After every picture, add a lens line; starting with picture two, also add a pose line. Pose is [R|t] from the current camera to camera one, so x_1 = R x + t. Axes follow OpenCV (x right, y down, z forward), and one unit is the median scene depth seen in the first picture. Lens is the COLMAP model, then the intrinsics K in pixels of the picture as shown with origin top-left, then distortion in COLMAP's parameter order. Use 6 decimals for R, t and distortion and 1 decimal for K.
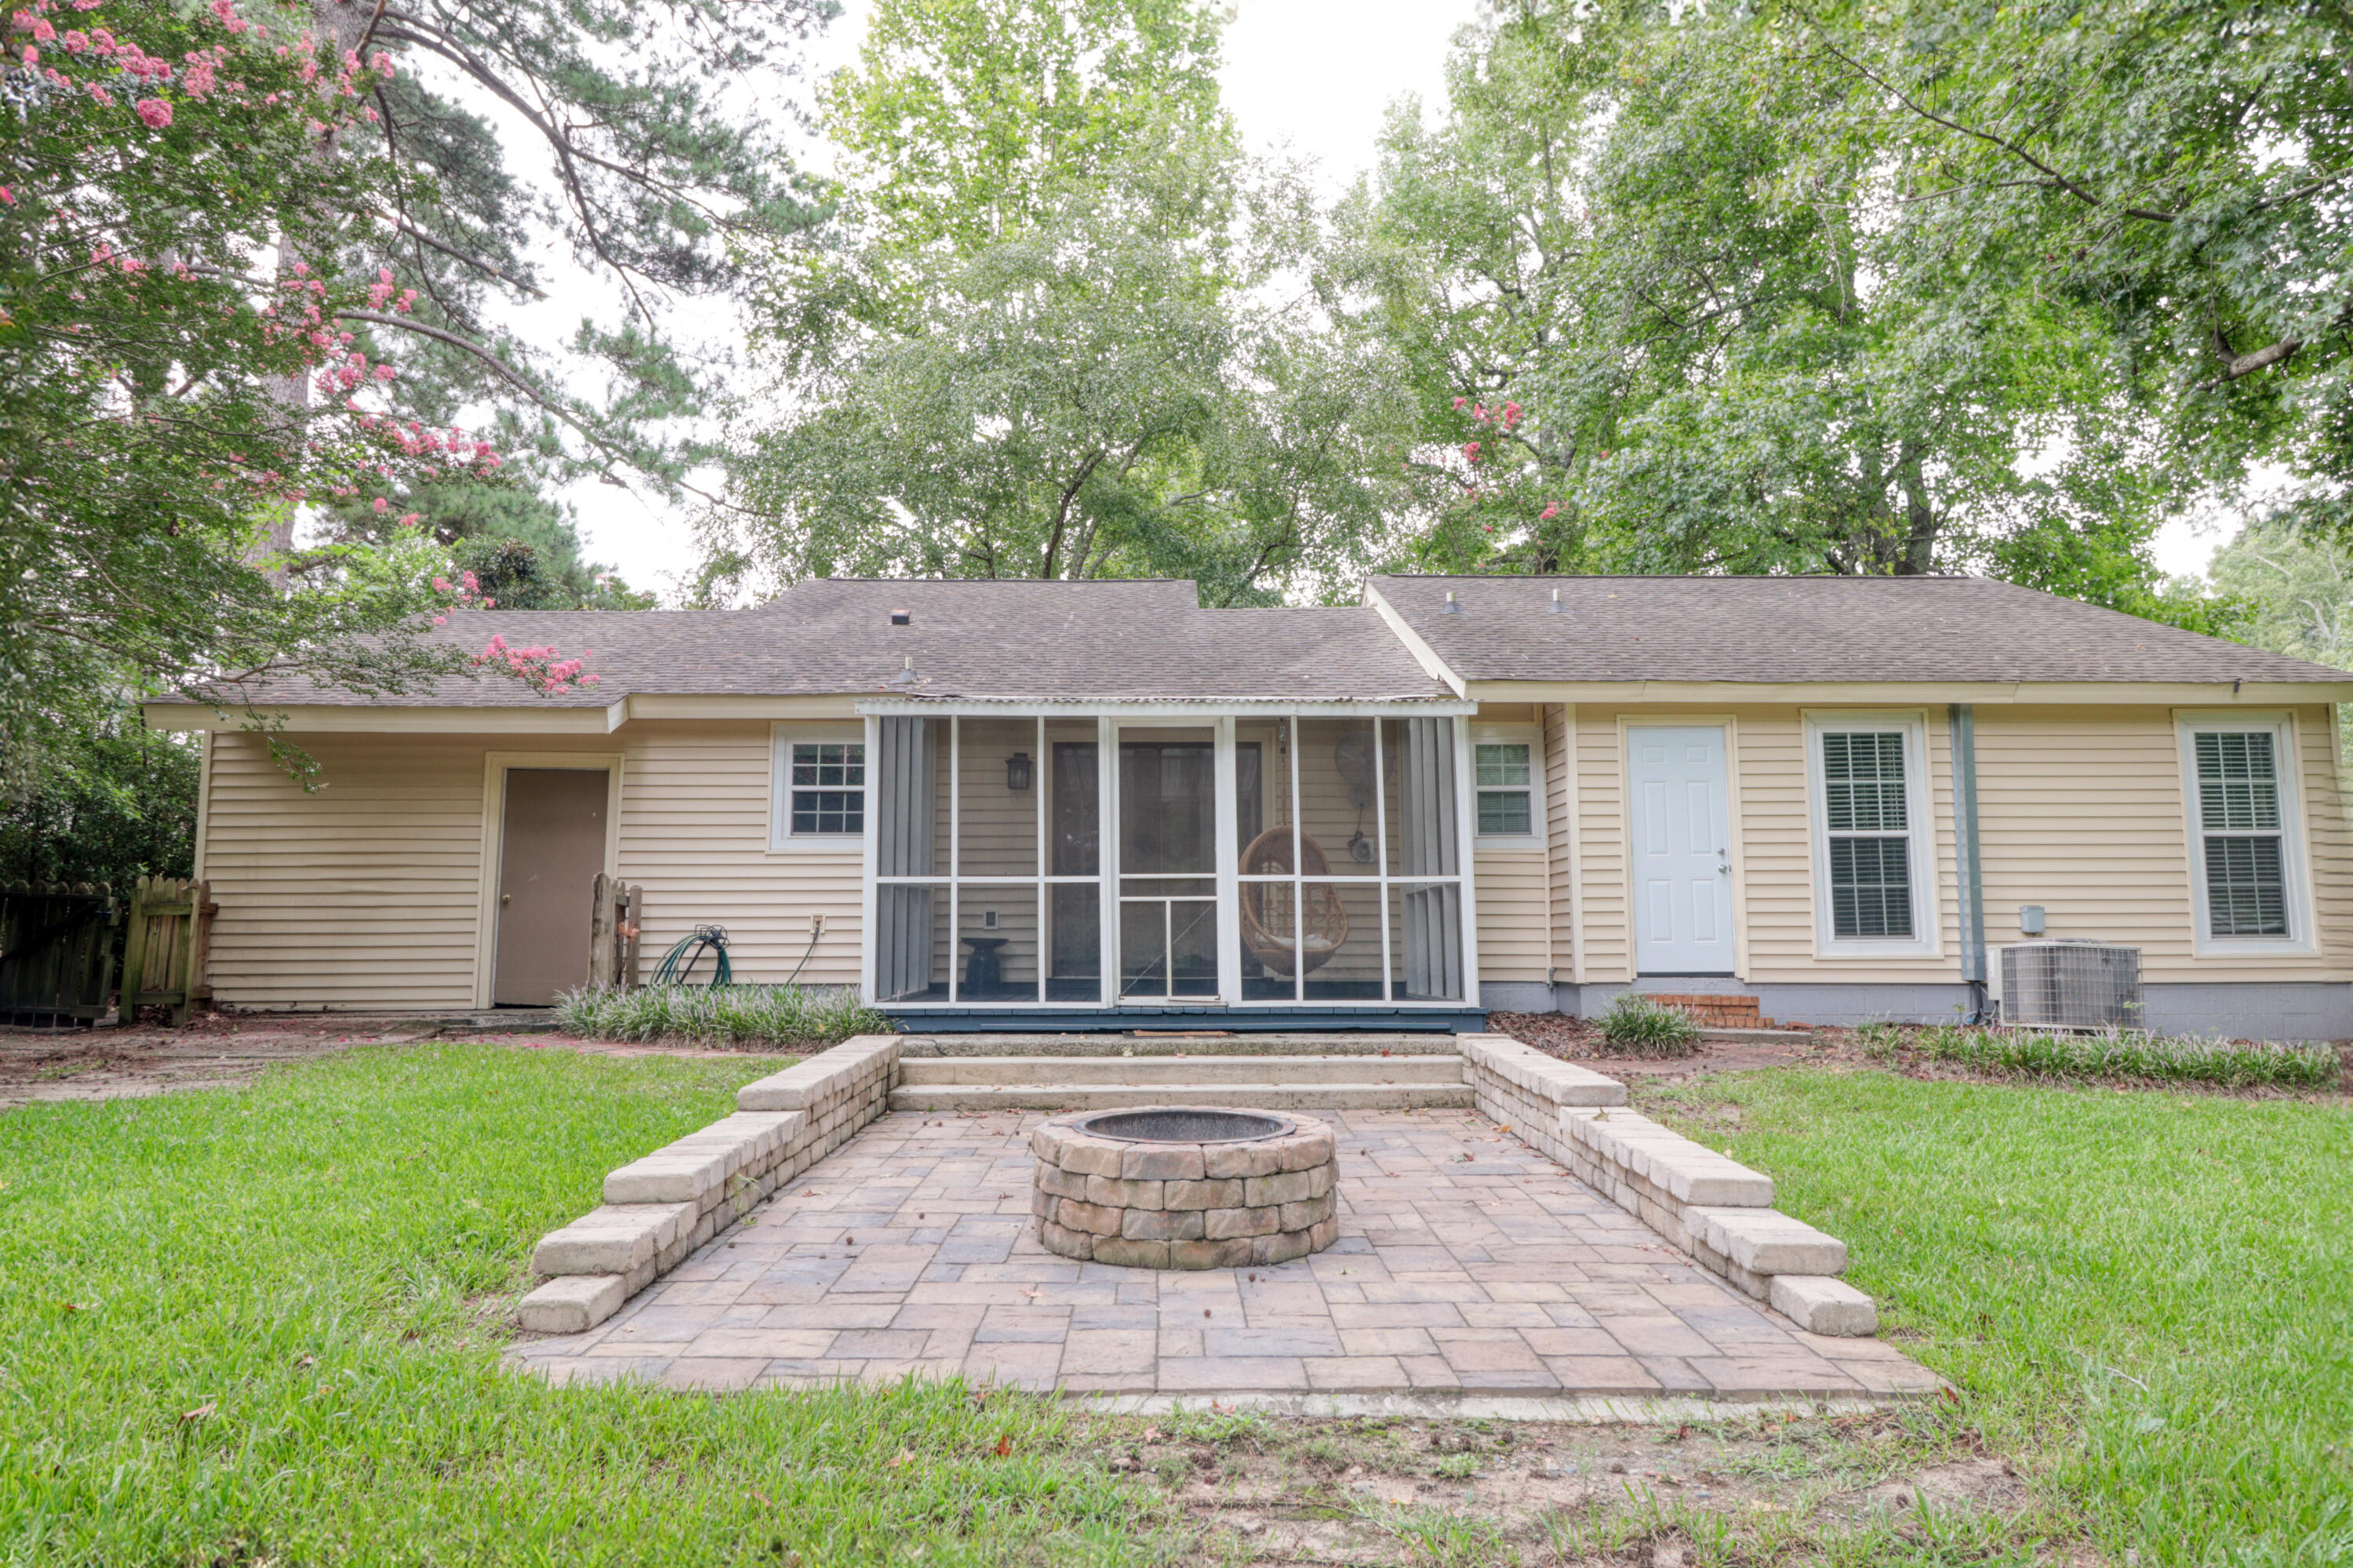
lens RADIAL K [[1433.3, 0, 1187.1], [0, 1433.3, 782.8], [0, 0, 1]] dist [0.001014, -0.002850]
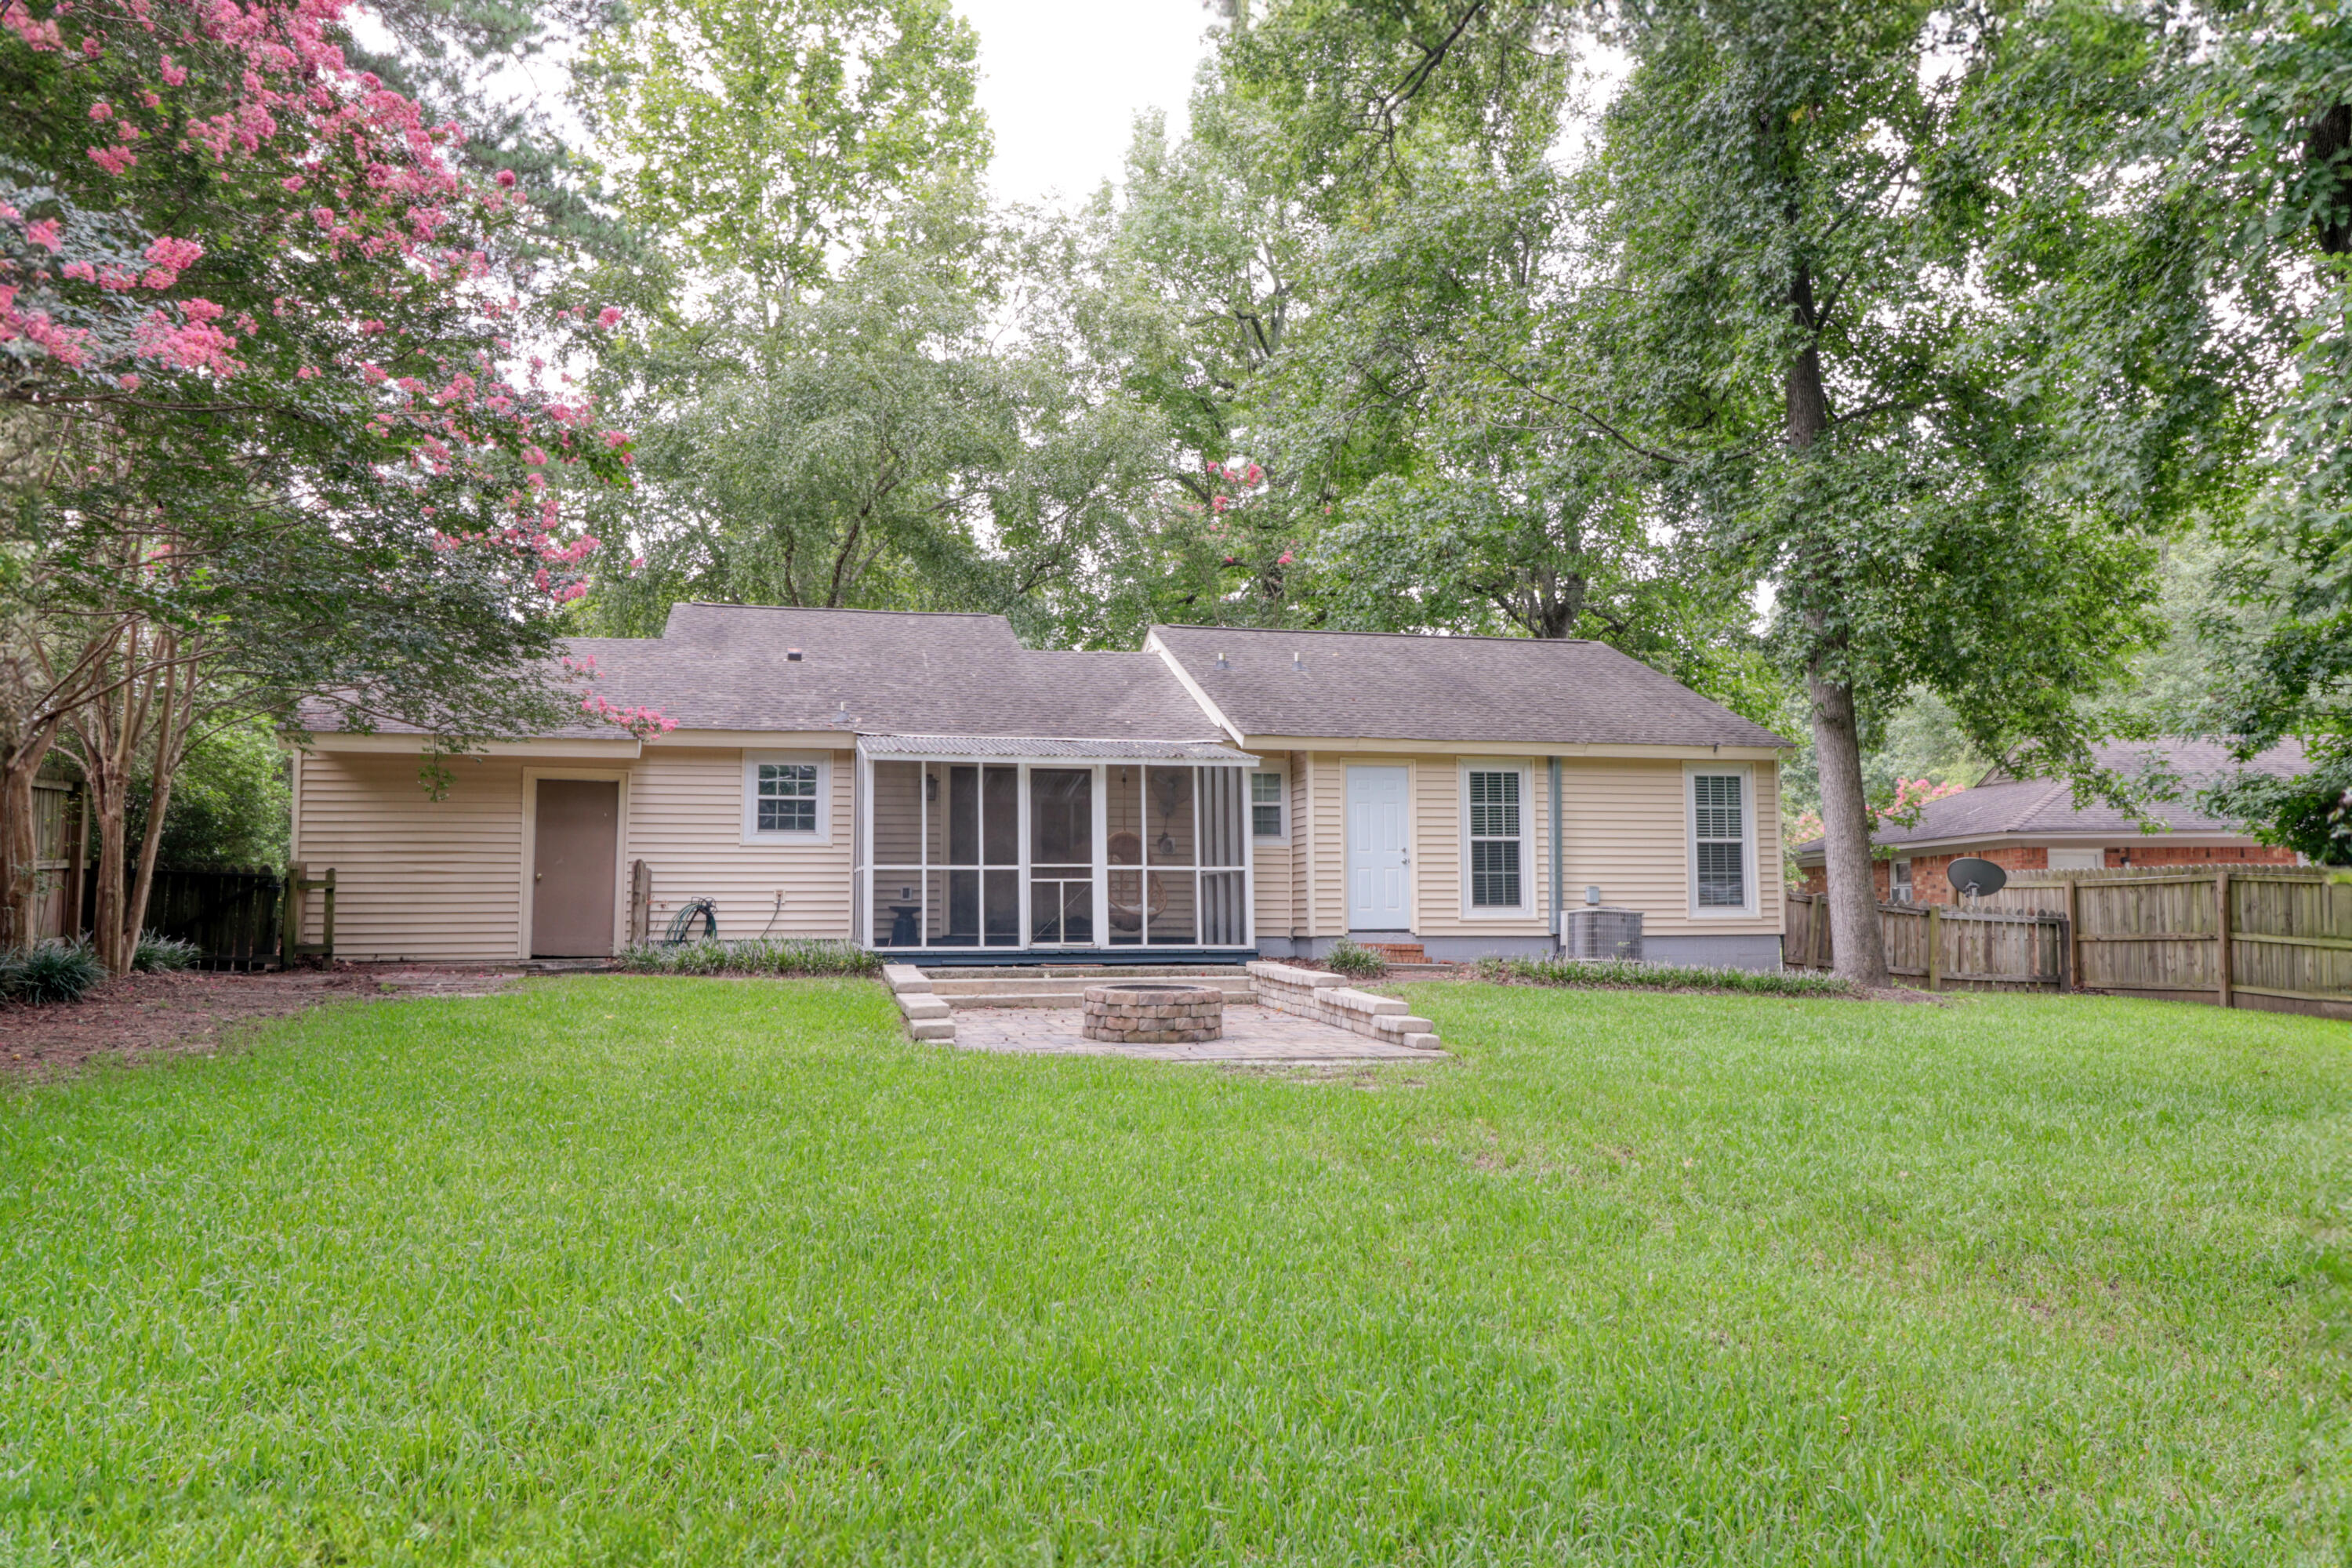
lens RADIAL K [[1686.7, 0, 1176.0], [0, 1686.7, 784.0], [0, 0, 1]] dist [0.001208, 0.002436]
pose [[0.978418, 0.015898, 0.206022, -0.229932], [-0.021793, 0.999415, 0.026375, -0.063093], [-0.205482, -0.030296, 0.978192, -0.688872]]
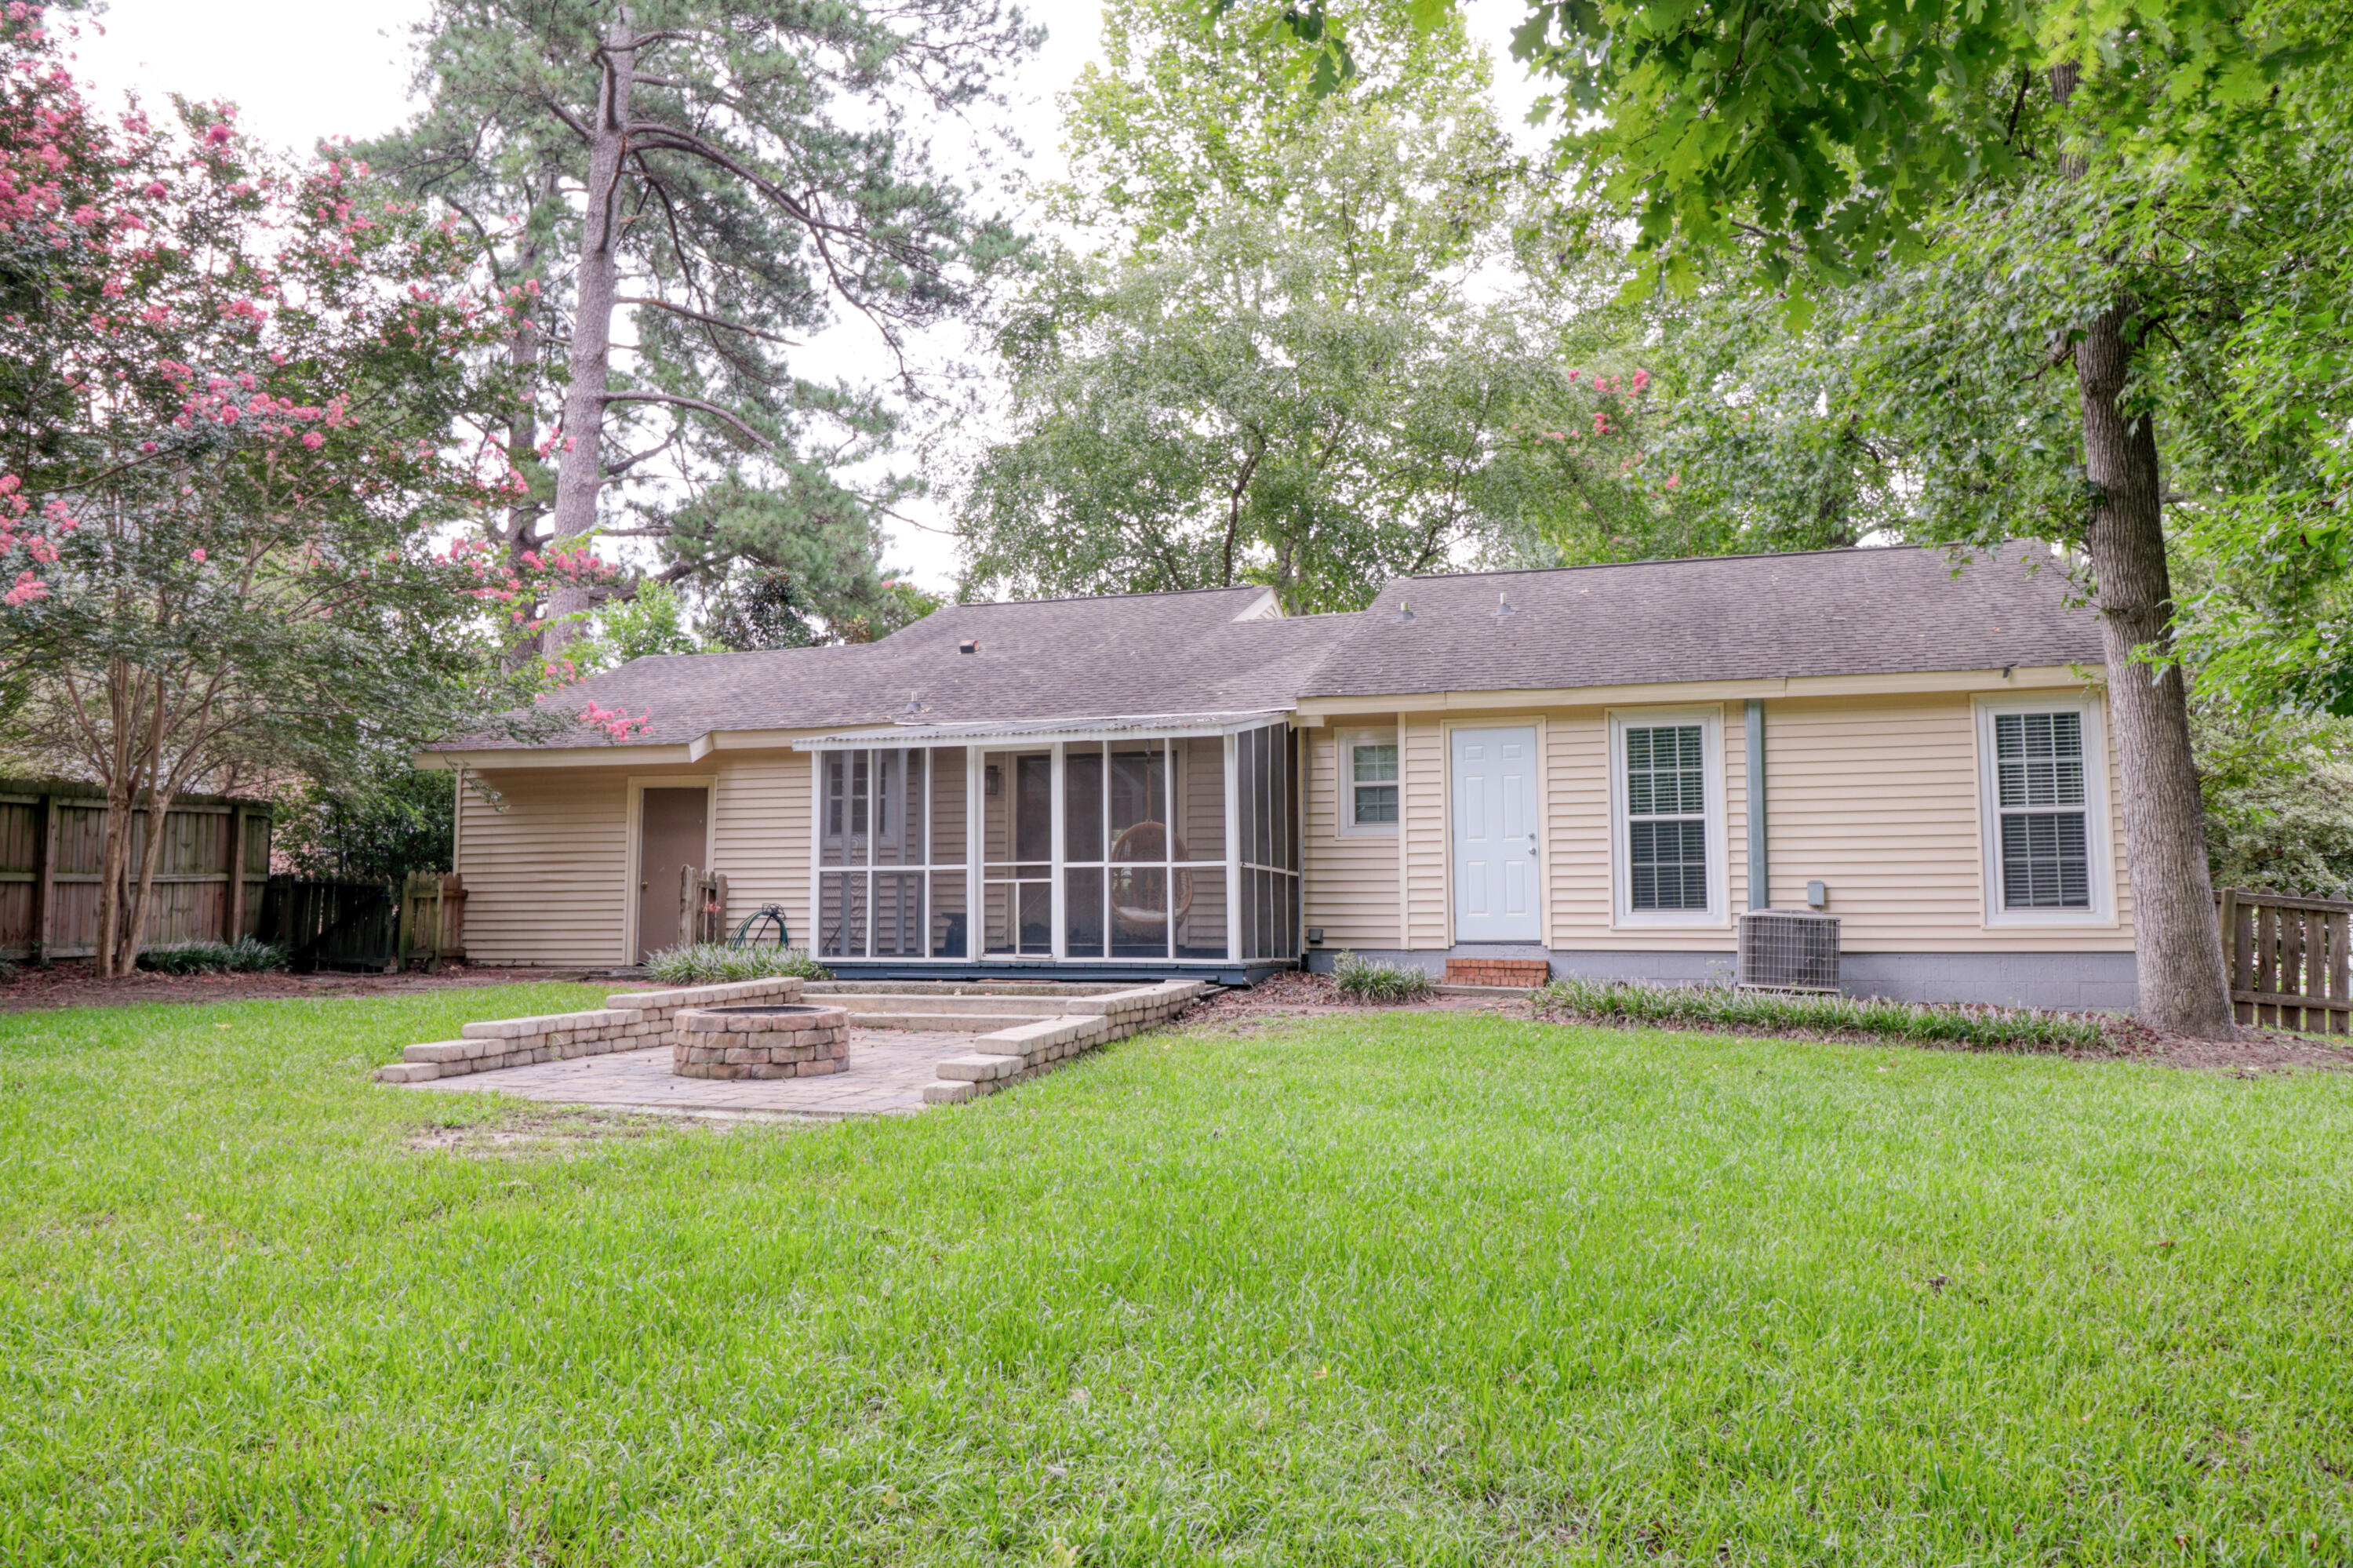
lens RADIAL K [[1687.5, 0, 1176.5], [0, 1687.5, 784.0], [0, 0, 1]] dist [0.001208, 0.002436]
pose [[0.949667, -0.026177, -0.312166, 0.524396], [0.033191, 0.999301, 0.017176, -0.026067], [0.311498, -0.026673, 0.949872, -0.369531]]
